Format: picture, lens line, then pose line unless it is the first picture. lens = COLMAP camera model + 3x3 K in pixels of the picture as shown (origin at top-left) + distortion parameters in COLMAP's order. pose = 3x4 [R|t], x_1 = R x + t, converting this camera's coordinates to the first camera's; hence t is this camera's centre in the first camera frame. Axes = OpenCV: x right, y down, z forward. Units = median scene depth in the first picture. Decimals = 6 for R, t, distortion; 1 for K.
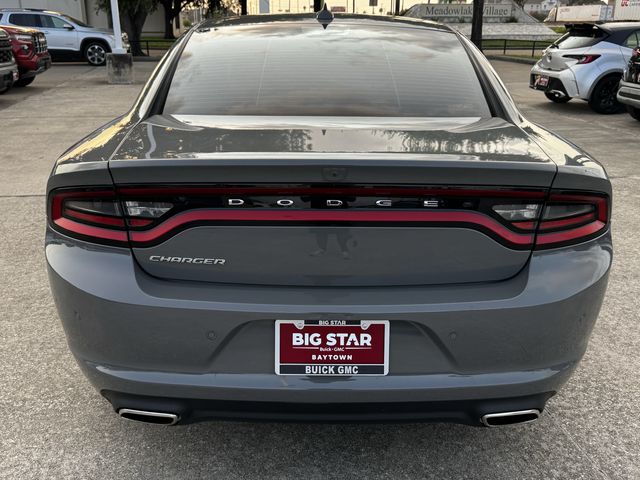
lens RADIAL K [[611.1, 0, 320.0], [0, 611.1, 240.0], [0, 0, 1]] dist [0.146682, -0.309681]
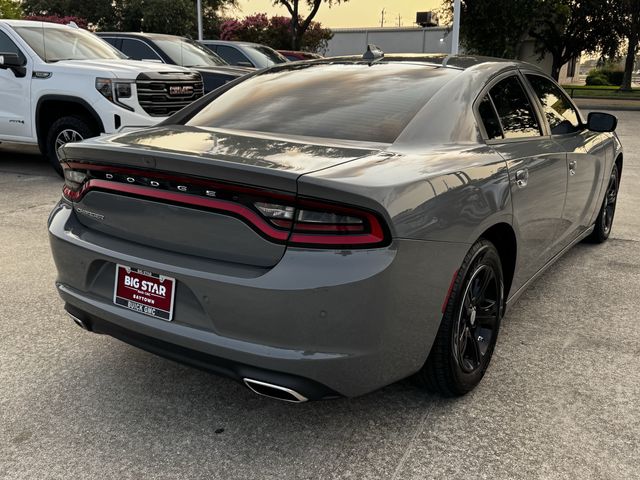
lens RADIAL K [[611.1, 0, 320.0], [0, 611.1, 240.0], [0, 0, 1]] dist [0.146682, -0.309681]
pose [[0.824792, 0.150129, -0.545142, 1.031214], [-0.187144, 0.982251, -0.012641, 0.008892], [0.533569, 0.112447, 0.838248, 0.057135]]
